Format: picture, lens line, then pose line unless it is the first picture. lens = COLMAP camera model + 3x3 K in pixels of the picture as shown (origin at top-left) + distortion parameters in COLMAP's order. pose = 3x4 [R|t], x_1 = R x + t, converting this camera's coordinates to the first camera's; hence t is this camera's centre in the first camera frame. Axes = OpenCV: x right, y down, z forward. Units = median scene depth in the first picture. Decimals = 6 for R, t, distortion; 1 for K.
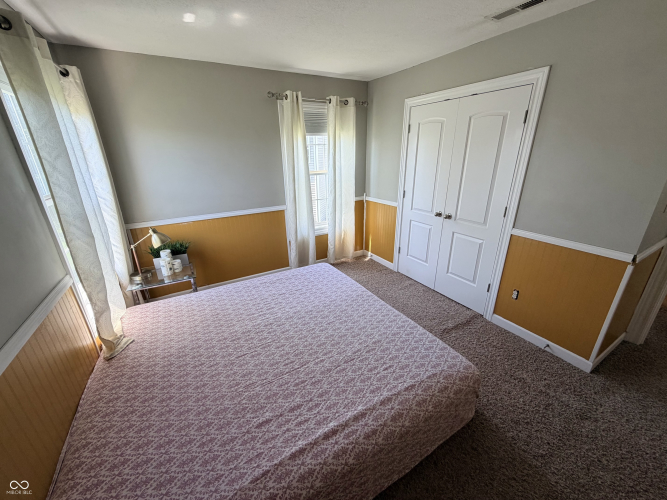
lens RADIAL K [[266.1, 0, 330.4], [0, 266.1, 249.9], [0, 0, 1]] dist [0.001583, -0.000069]
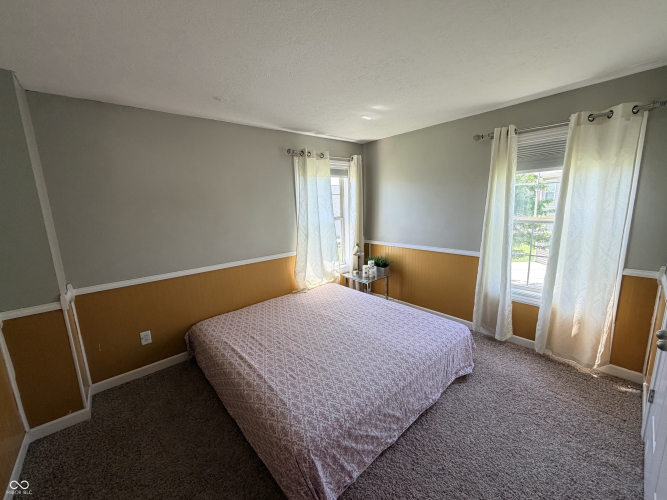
lens RADIAL K [[266.1, 0, 330.4], [0, 266.1, 249.9], [0, 0, 1]] dist [0.001583, -0.000069]
pose [[0.189817, 0.185102, -0.964213, 0.744067], [-0.312379, 0.942421, 0.119423, -0.160689], [0.930800, 0.278531, 0.236710, 0.421766]]
